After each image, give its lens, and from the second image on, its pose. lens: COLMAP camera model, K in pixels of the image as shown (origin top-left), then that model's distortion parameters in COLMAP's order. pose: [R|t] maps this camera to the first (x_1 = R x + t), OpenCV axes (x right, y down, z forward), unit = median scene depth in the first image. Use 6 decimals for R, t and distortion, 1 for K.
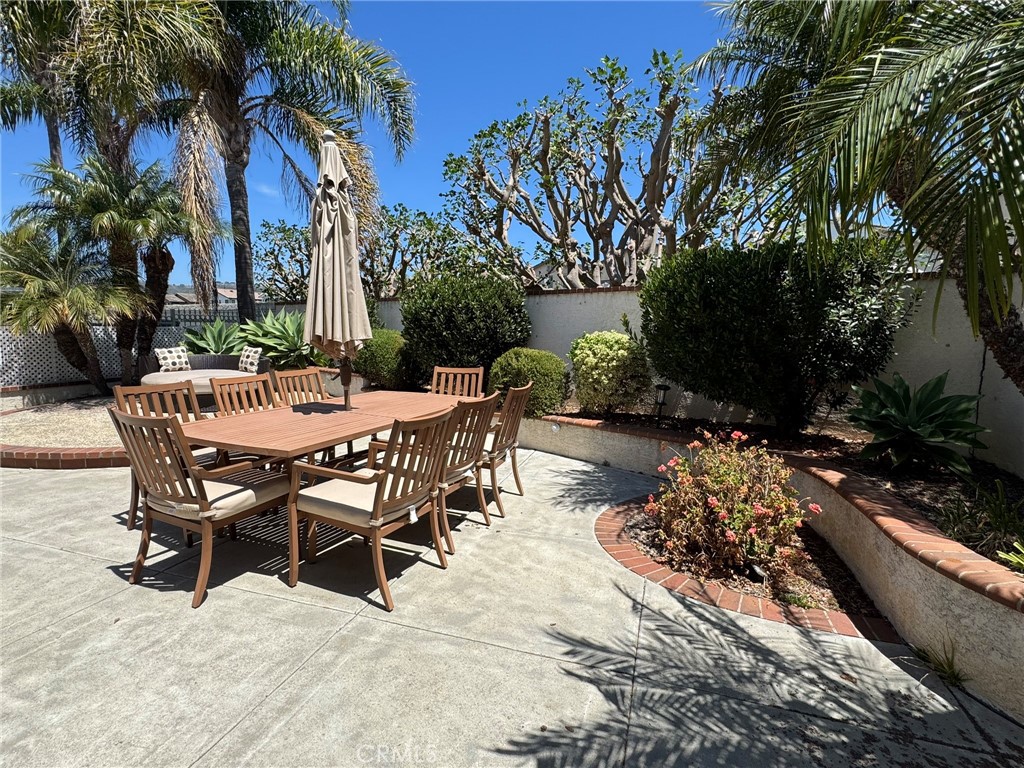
lens RADIAL K [[516.3, 0, 510.6], [0, 516.3, 383.1], [0, 0, 1]] dist [-0.002225, 0.000504]
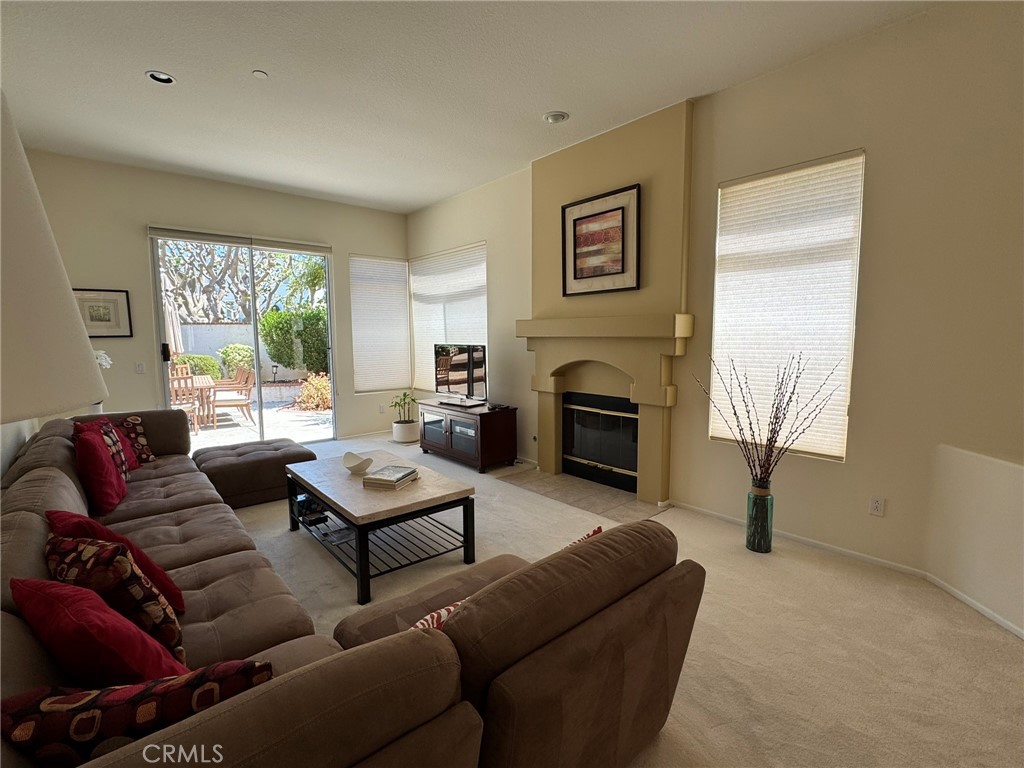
lens RADIAL K [[474.2, 0, 509.3], [0, 474.2, 384.3], [0, 0, 1]] dist [-0.001360, 0.000366]
pose [[0.521298, -0.110053, 0.846248, -0.830983], [0.107674, 0.992207, 0.062706, 0.057488], [-0.846554, 0.058430, 0.529085, -0.902122]]
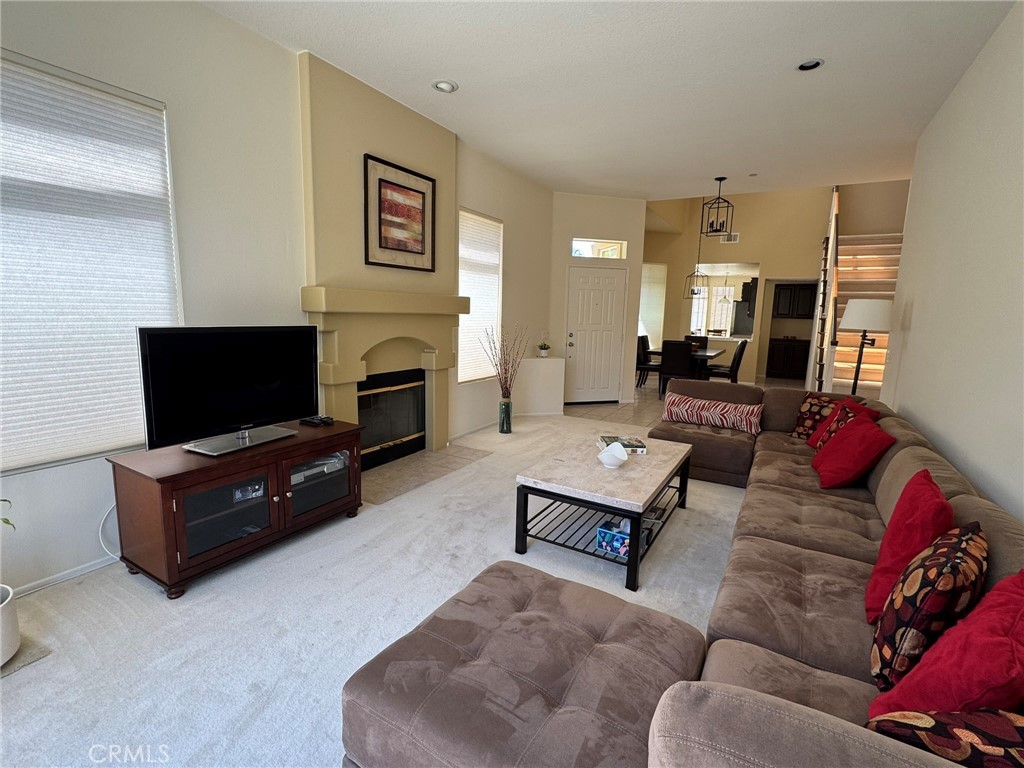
lens RADIAL K [[474.2, 0, 509.3], [0, 474.2, 384.3], [0, 0, 1]] dist [-0.001360, 0.000366]
pose [[-0.975518, -0.076943, 0.206023, -0.475289], [-0.021167, 0.965300, 0.260285, -0.034945], [-0.218901, 0.249552, -0.943295, -0.019023]]
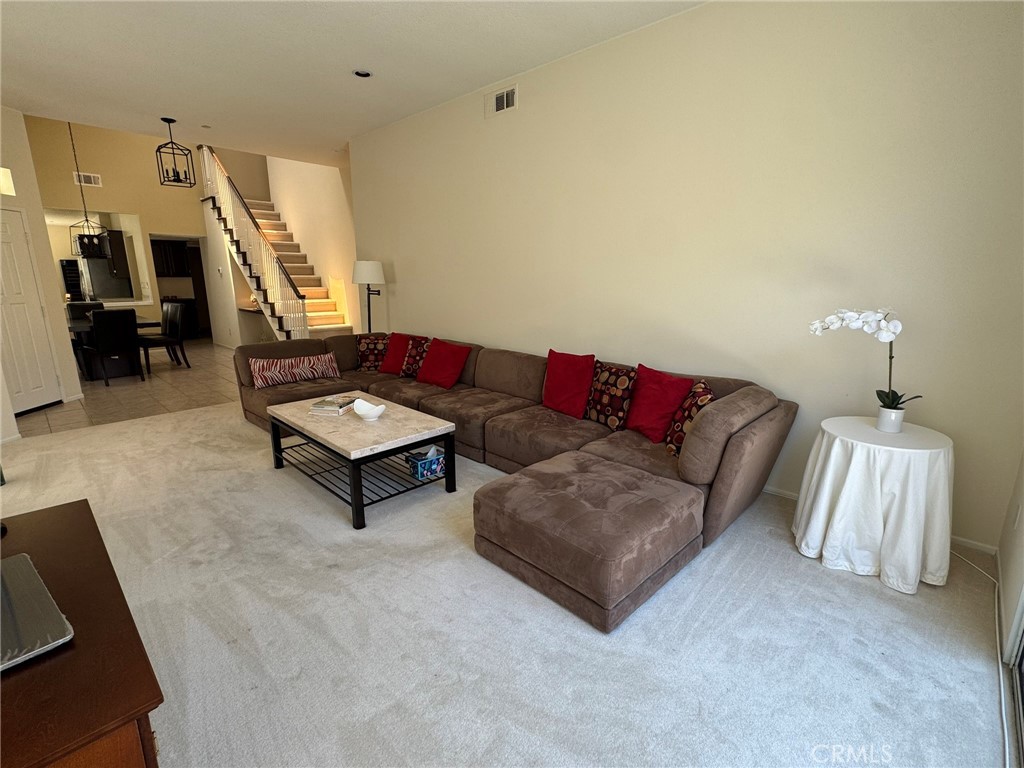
lens RADIAL K [[476.6, 0, 512.0], [0, 476.6, 384.0], [0, 0, 1]] dist [-0.003165, -0.000147]
pose [[-0.436692, 0.180978, -0.881219, -0.093172], [-0.104246, 0.962777, 0.249387, -0.016906], [0.893551, 0.200769, -0.401571, -0.131595]]
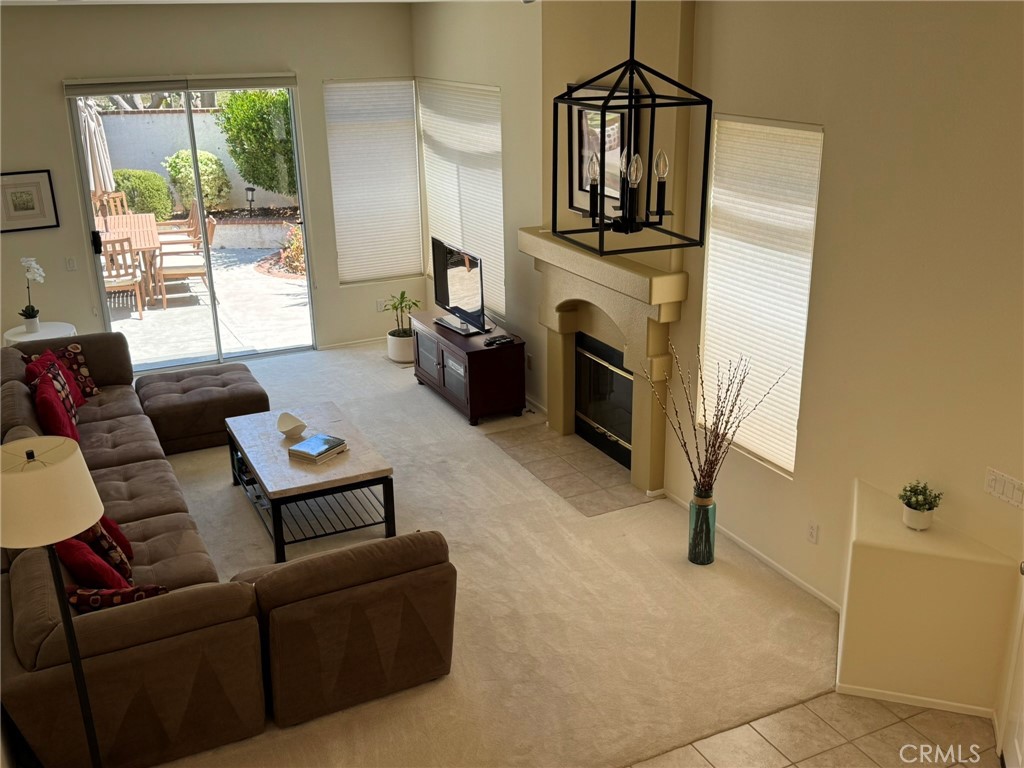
lens RADIAL K [[1018.6, 0, 515.6], [0, 1018.6, 383.9], [0, 0, 1]] dist [0.212632, -0.479823]
pose [[0.714940, -0.261285, 0.648530, -1.006999], [0.101829, 0.956571, 0.273134, -0.156150], [-0.691731, -0.129235, 0.710497, -1.404818]]
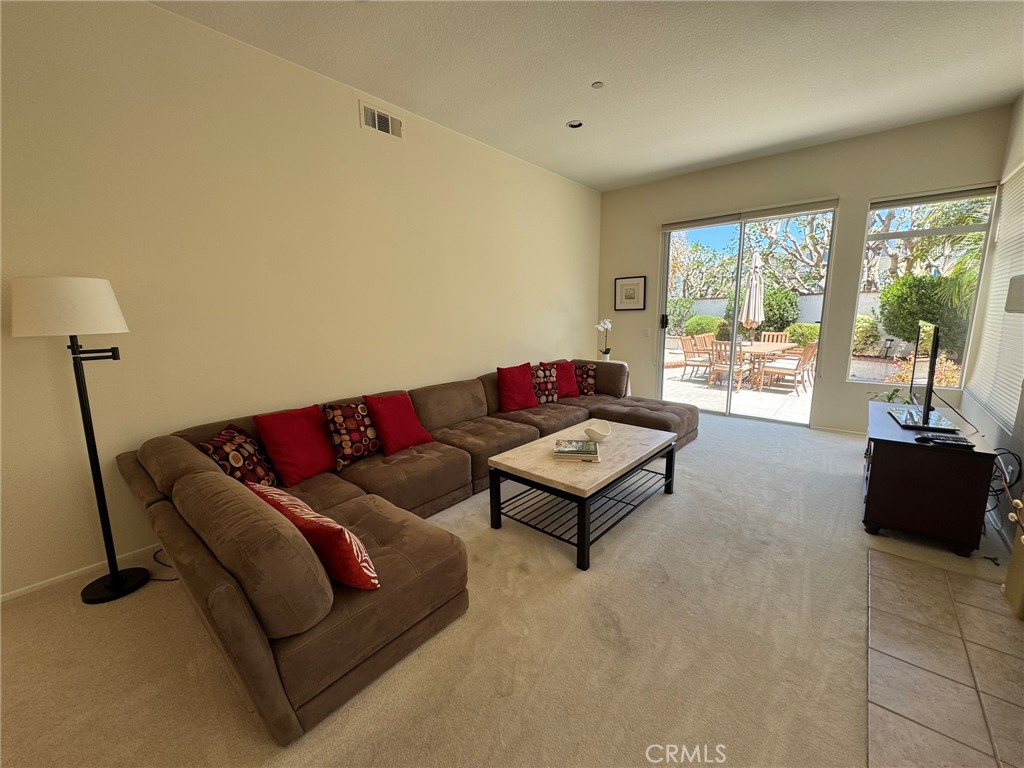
lens RADIAL K [[409.6, 0, 512.0], [0, 409.6, 384.0], [0, 0, 1]] dist [-0.002475, -0.000060]
pose [[0.920302, 0.036761, -0.389478, -0.389555], [-0.009693, 0.997412, 0.071238, 0.068569], [0.391089, -0.061785, 0.918277, -0.961502]]
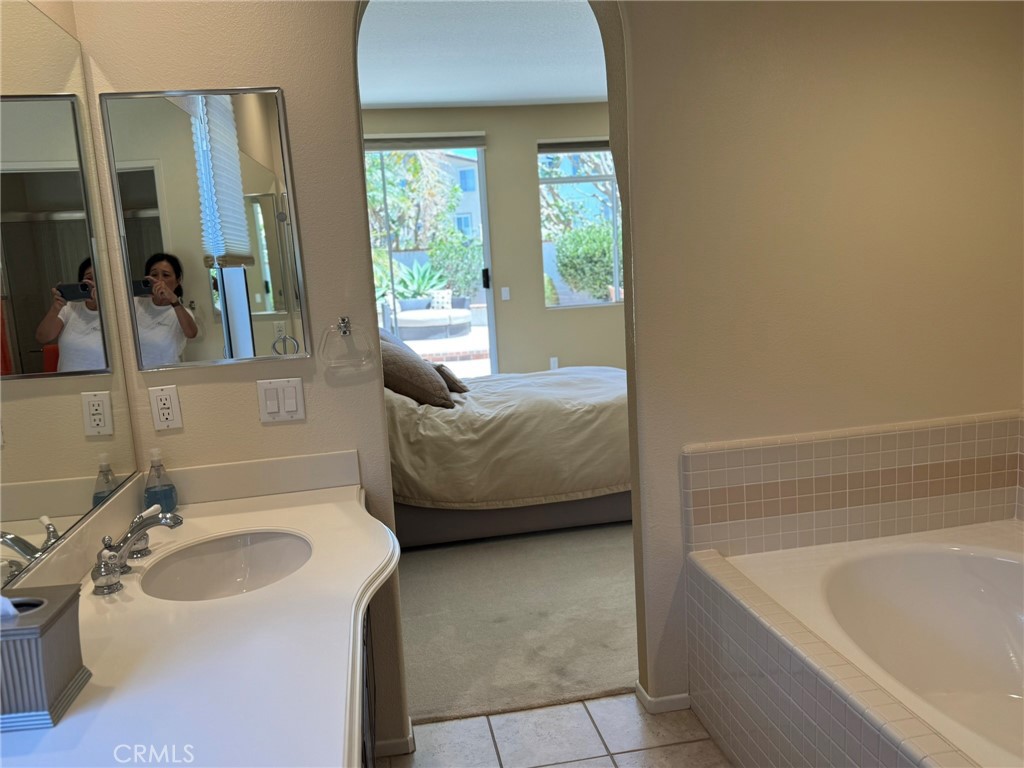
lens RADIAL K [[817.3, 0, 512.0], [0, 817.3, 384.0], [0, 0, 1]] dist [0.205664, 0.000097]
pose [[0.879252, -0.143581, 0.454203, -1.599390], [0.127194, 0.989638, 0.066618, 0.057432], [-0.459061, -0.000803, 0.888404, -1.086631]]
